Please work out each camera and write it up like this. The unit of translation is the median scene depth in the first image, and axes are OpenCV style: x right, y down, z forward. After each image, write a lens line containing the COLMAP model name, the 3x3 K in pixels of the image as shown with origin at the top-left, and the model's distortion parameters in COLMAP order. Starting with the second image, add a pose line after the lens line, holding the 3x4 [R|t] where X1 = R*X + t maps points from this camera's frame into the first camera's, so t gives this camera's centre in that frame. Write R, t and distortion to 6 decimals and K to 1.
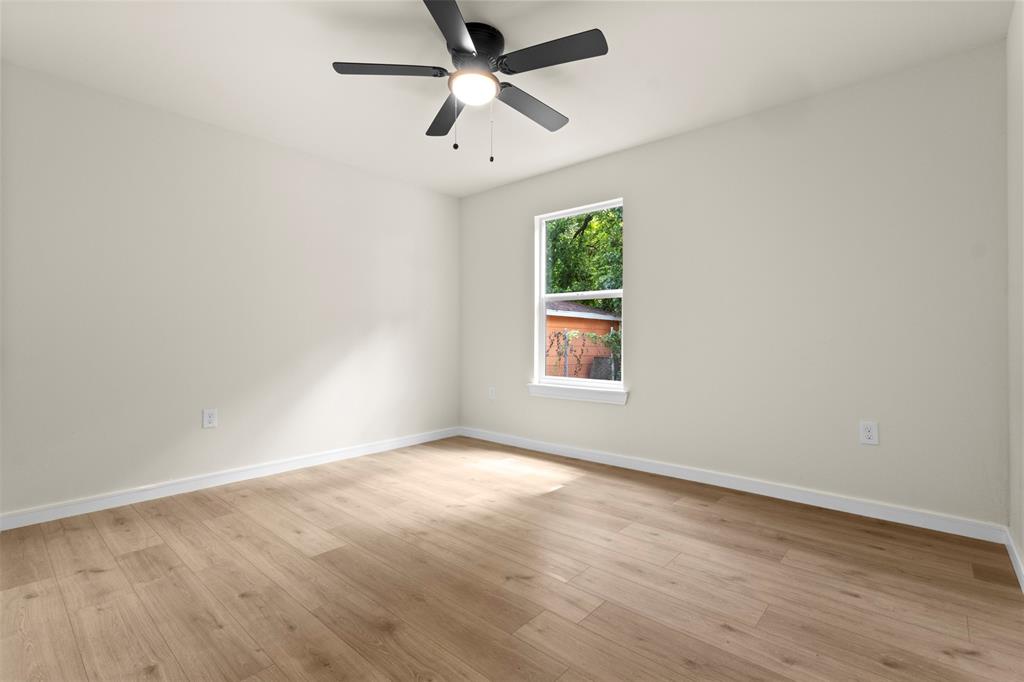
lens RADIAL K [[470.3, 0, 511.7], [0, 470.3, 343.2], [0, 0, 1]] dist [0.000156, 0.000315]
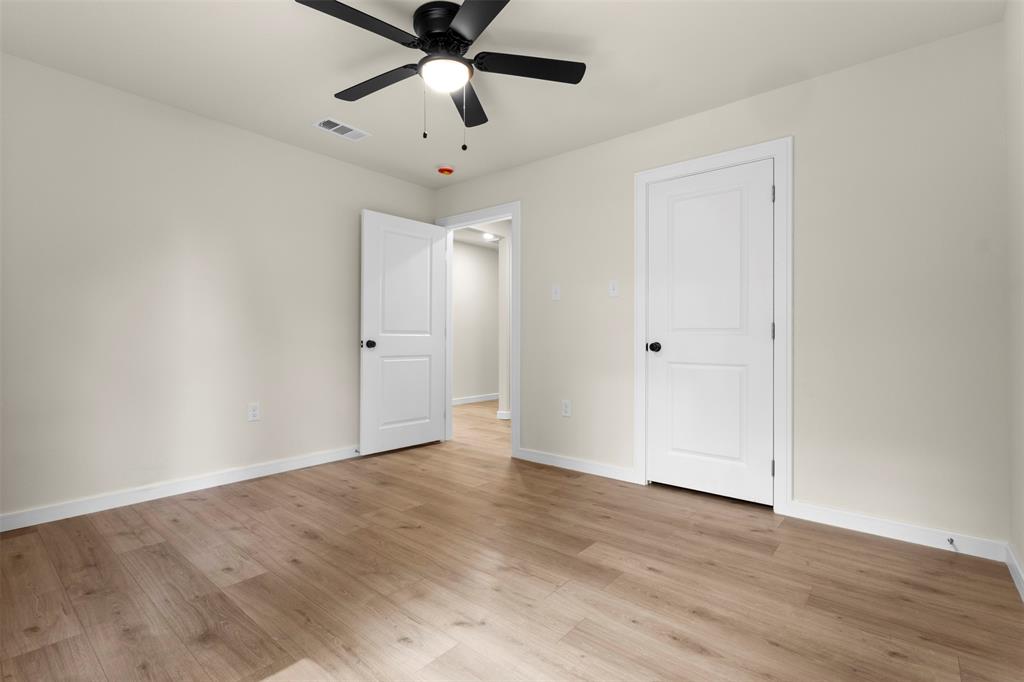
lens RADIAL K [[470.3, 0, 511.7], [0, 470.3, 343.2], [0, 0, 1]] dist [0.000156, 0.000315]
pose [[-0.999641, -0.003773, -0.026538, -0.184485], [-0.004207, 0.999858, 0.016338, -0.015238], [0.026473, 0.016444, -0.999514, 1.885239]]
